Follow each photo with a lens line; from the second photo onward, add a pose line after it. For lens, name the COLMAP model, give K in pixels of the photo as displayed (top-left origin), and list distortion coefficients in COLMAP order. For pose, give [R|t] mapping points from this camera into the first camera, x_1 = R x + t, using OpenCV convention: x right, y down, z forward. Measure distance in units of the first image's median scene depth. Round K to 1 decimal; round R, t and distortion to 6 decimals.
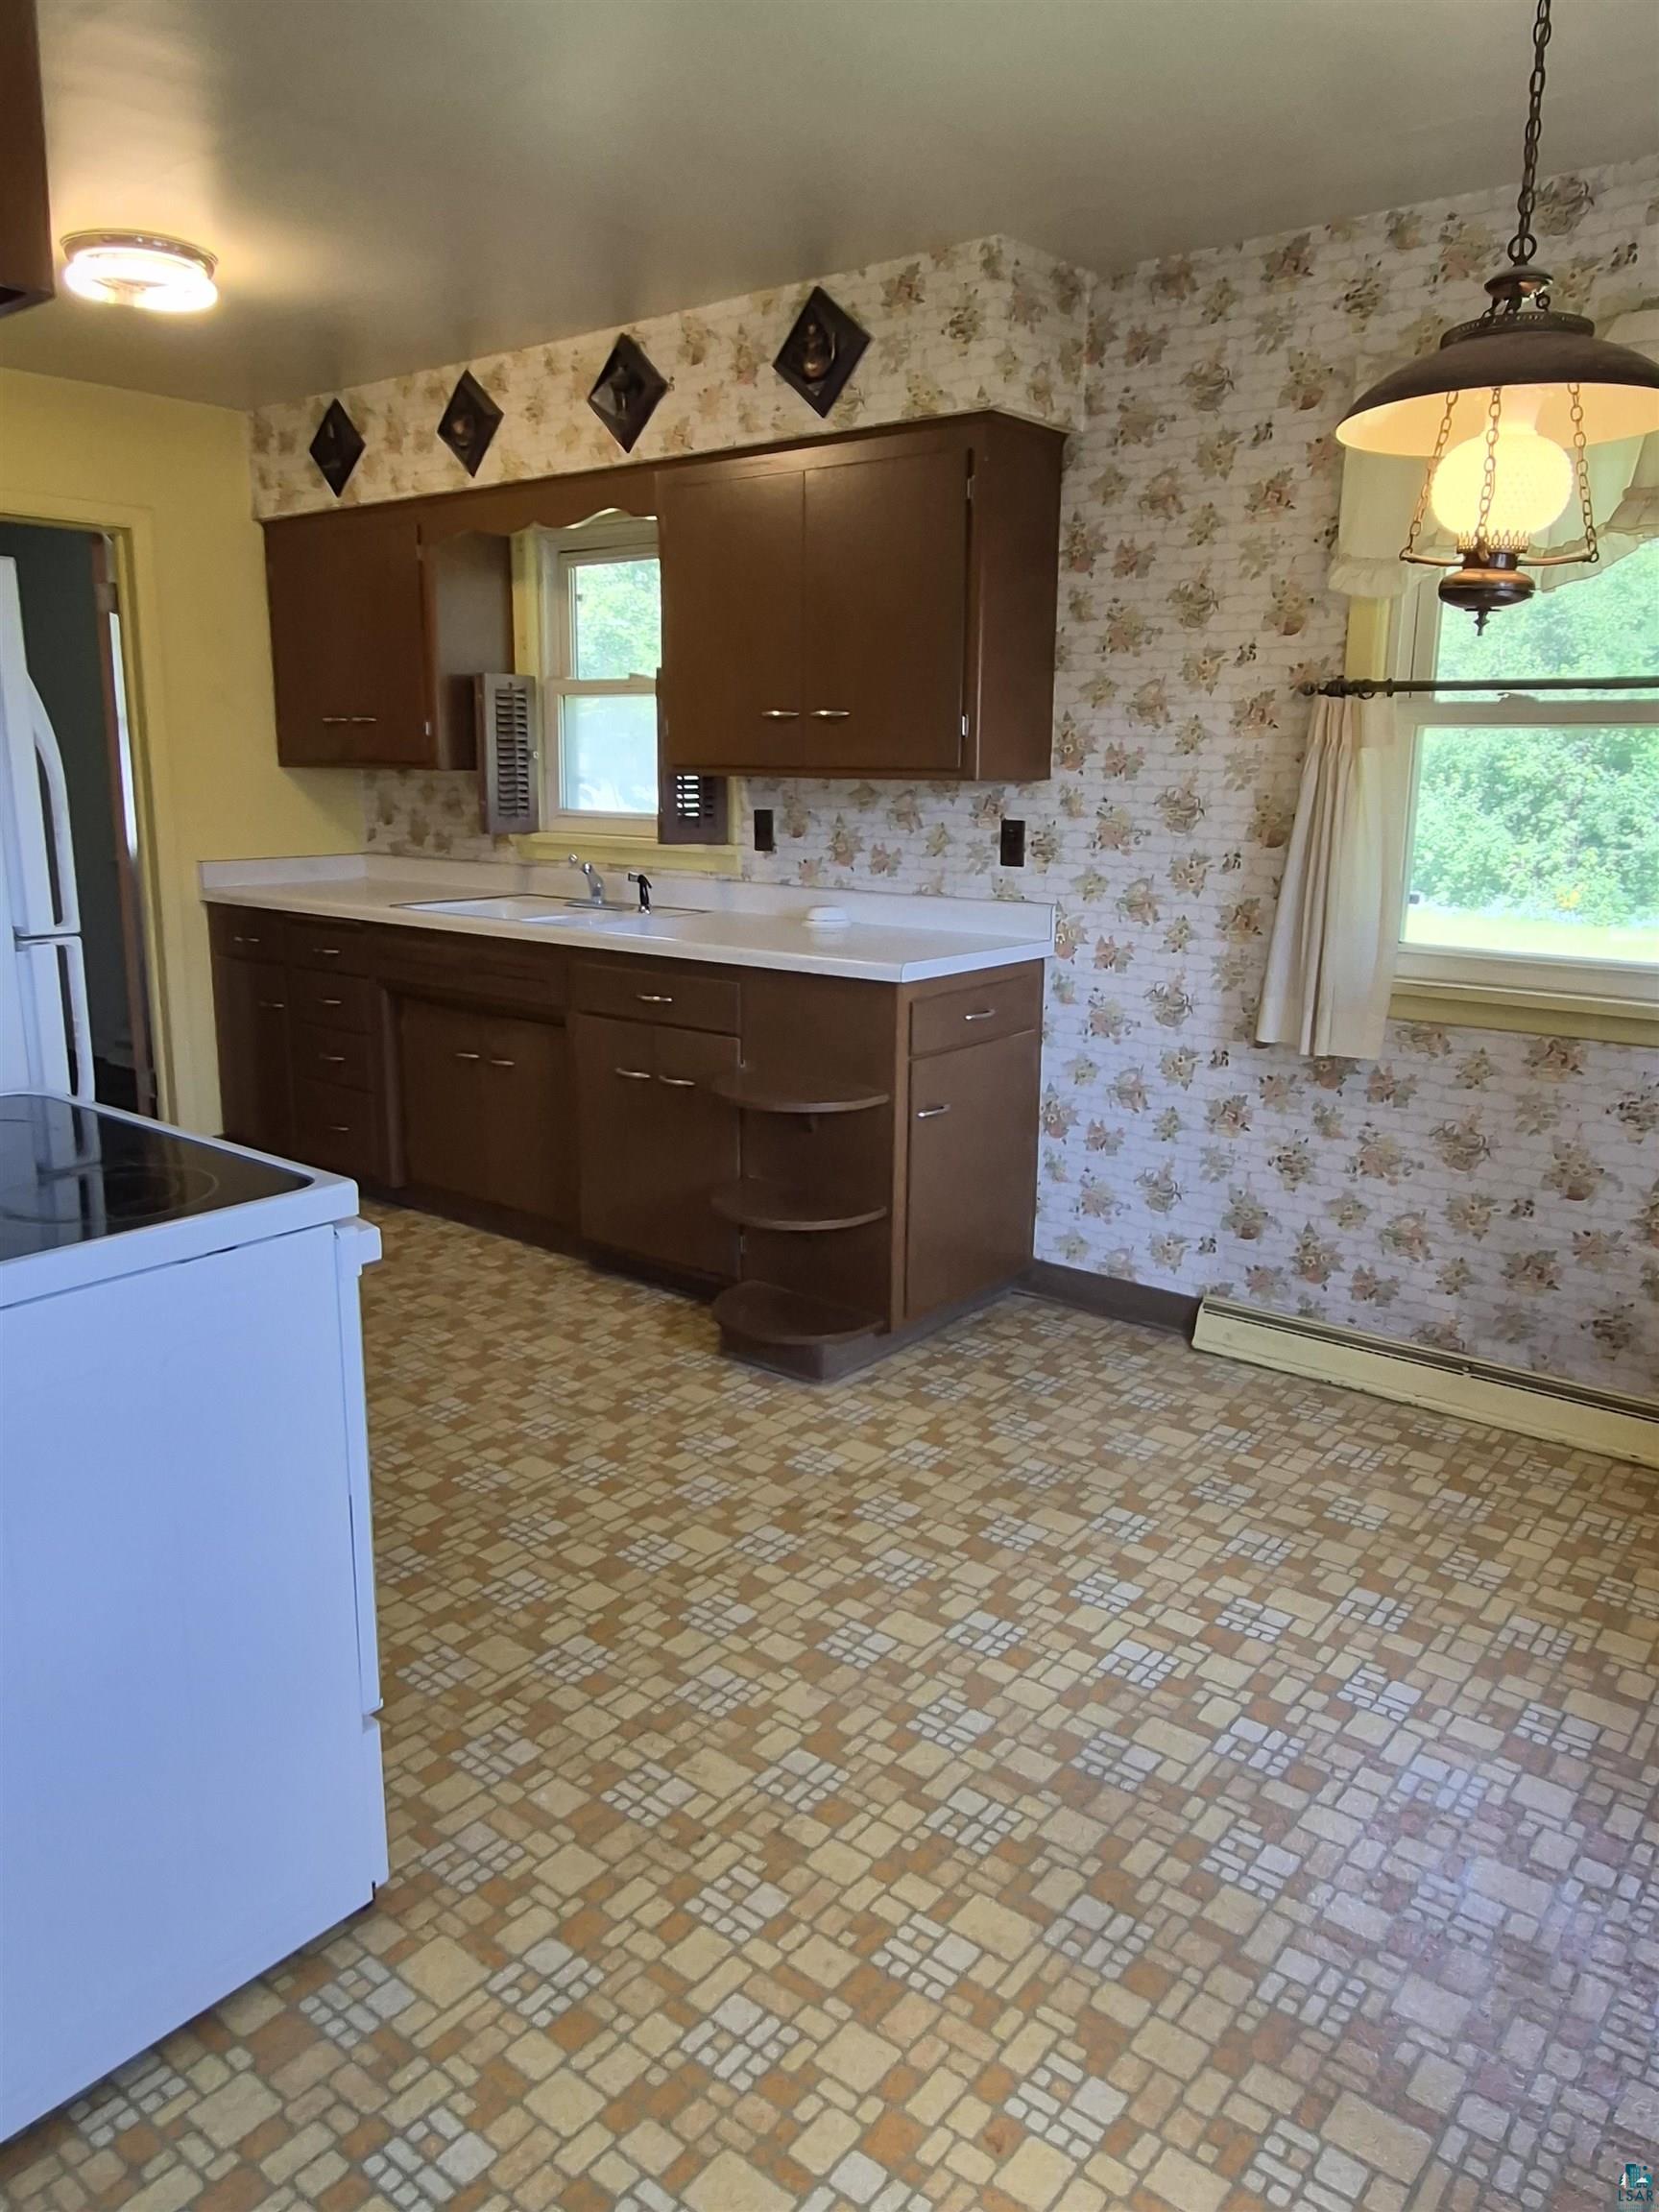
lens RADIAL K [[1576.5, 0, 838.2], [0, 1576.5, 1103.1], [0, 0, 1]] dist [-0.000896, 0.000490]
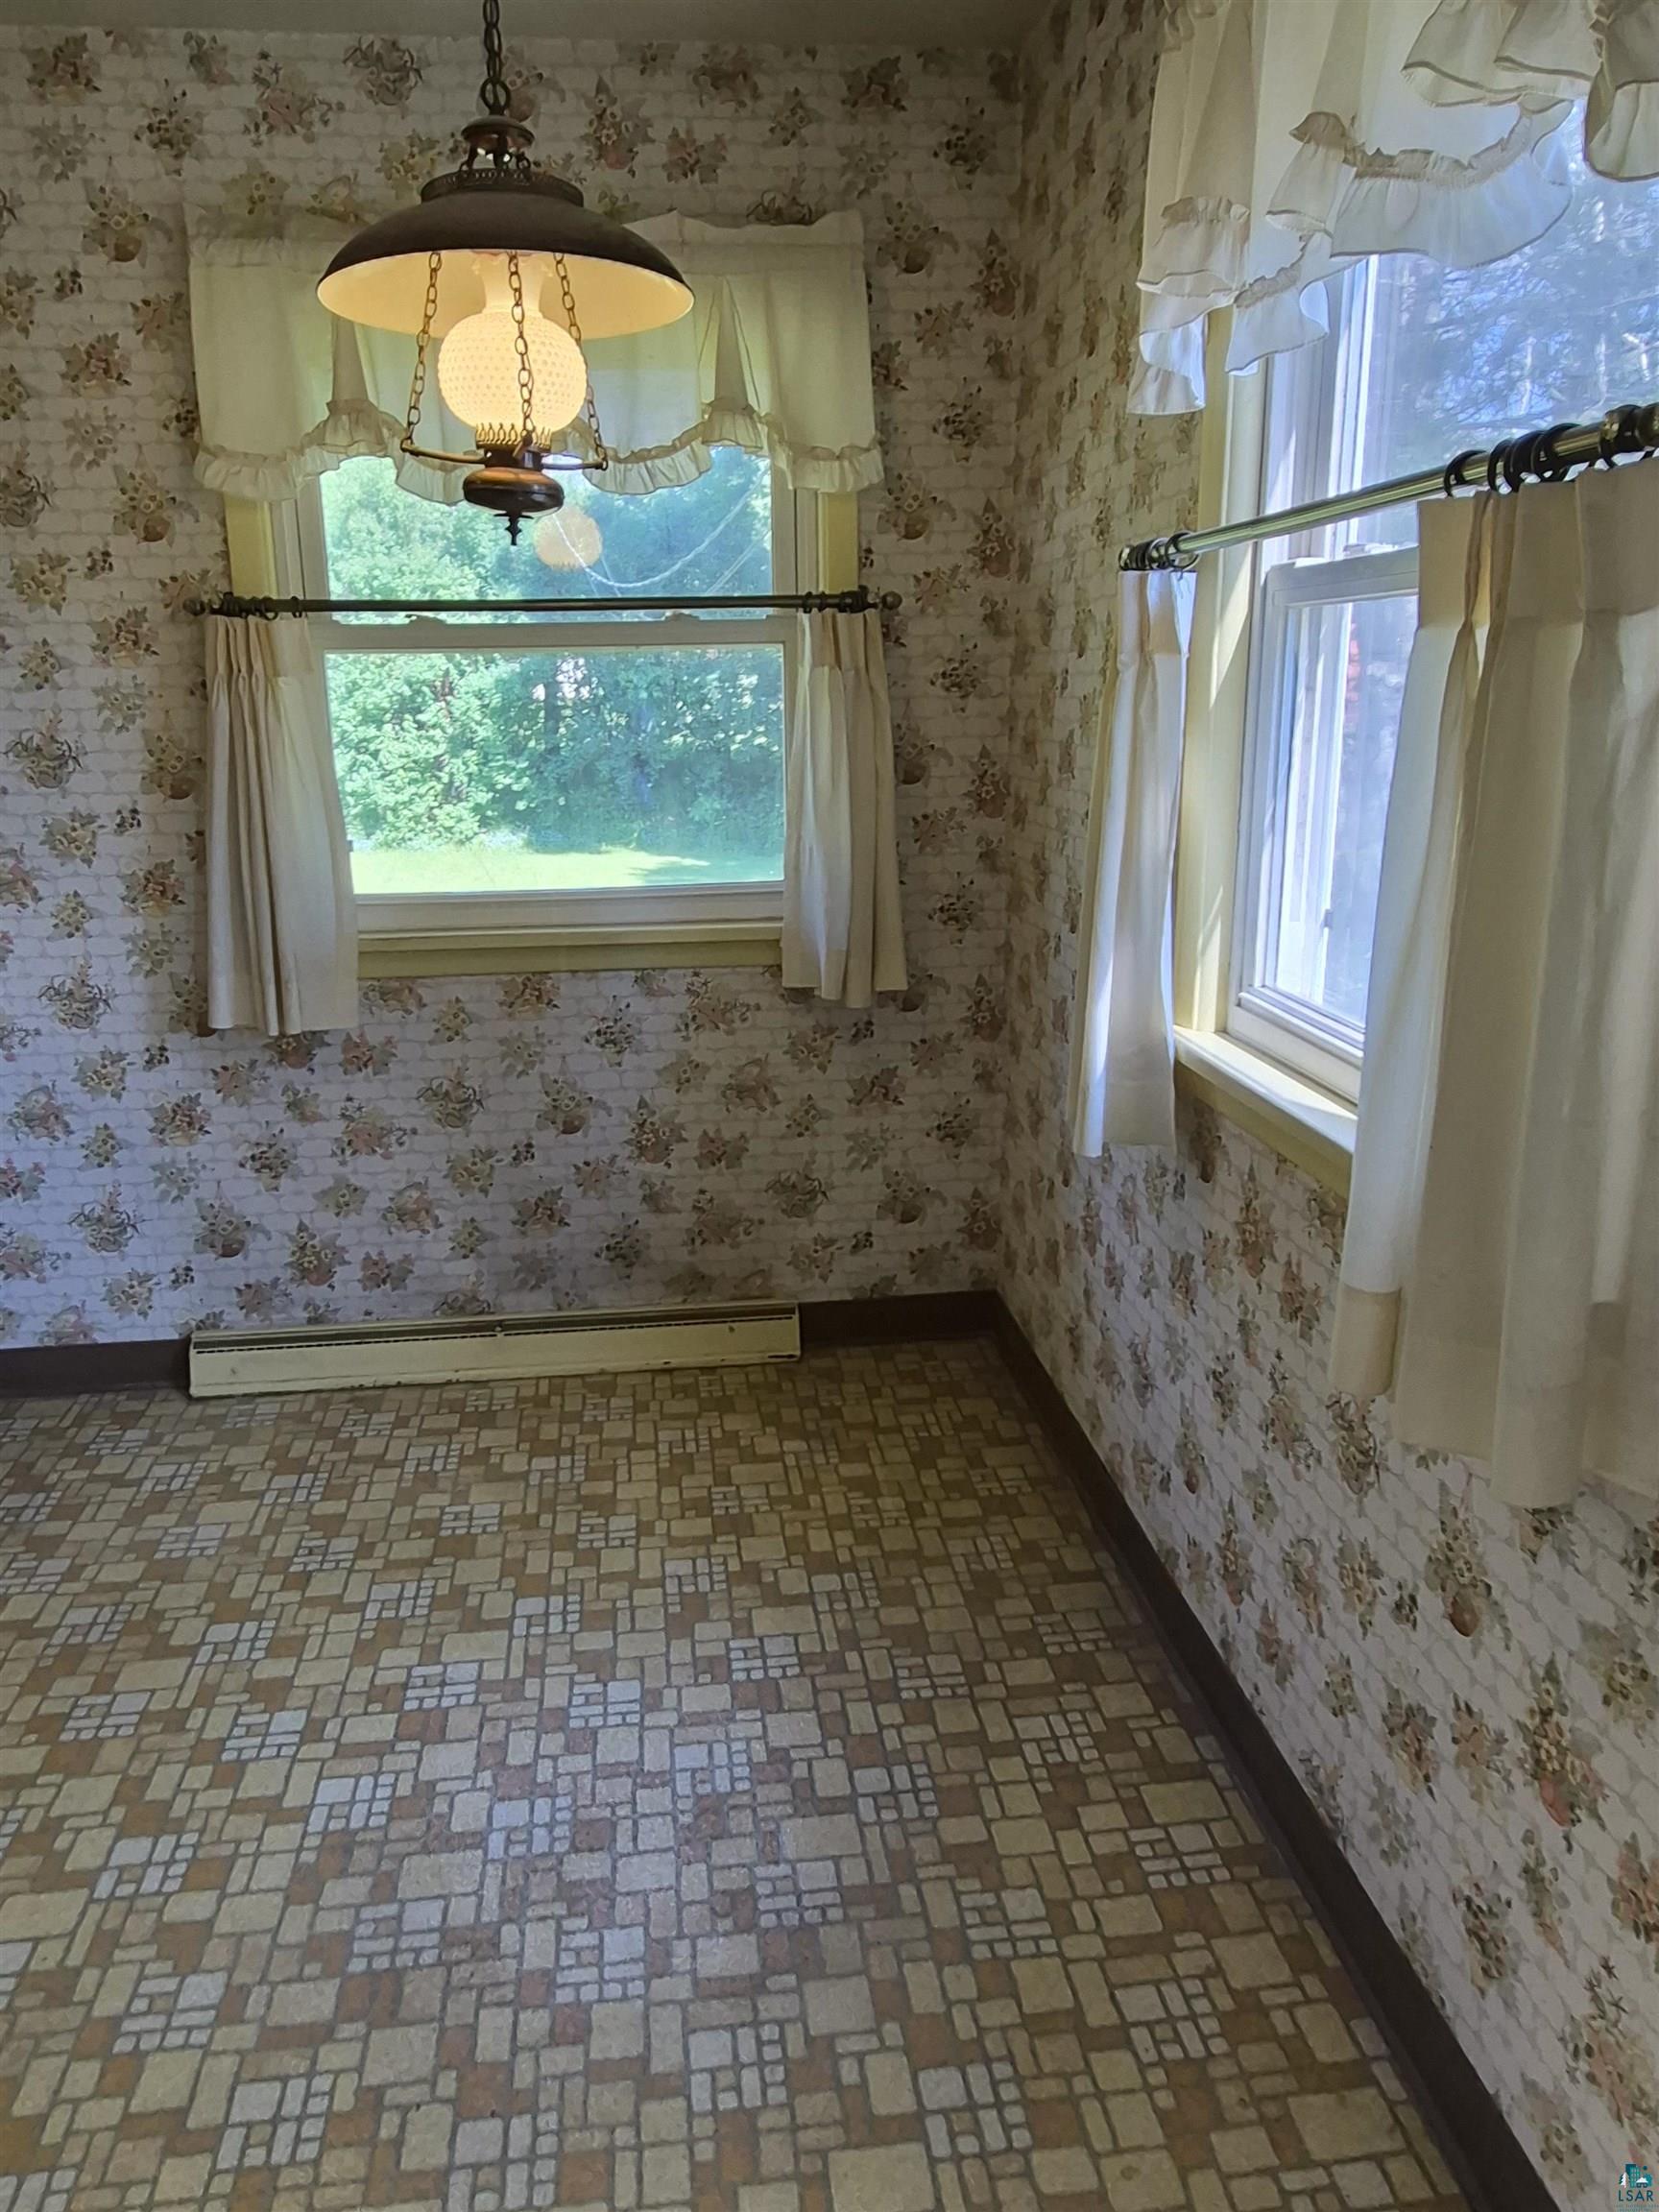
lens RADIAL K [[1576.5, 0, 826.6], [0, 1576.5, 1109.3], [0, 0, 1]] dist [-0.000896, 0.000490]
pose [[0.696050, -0.202545, 0.688833, -0.104928], [0.172105, 0.978483, 0.113806, -0.039907], [-0.697062, 0.039337, 0.715931, 0.180223]]
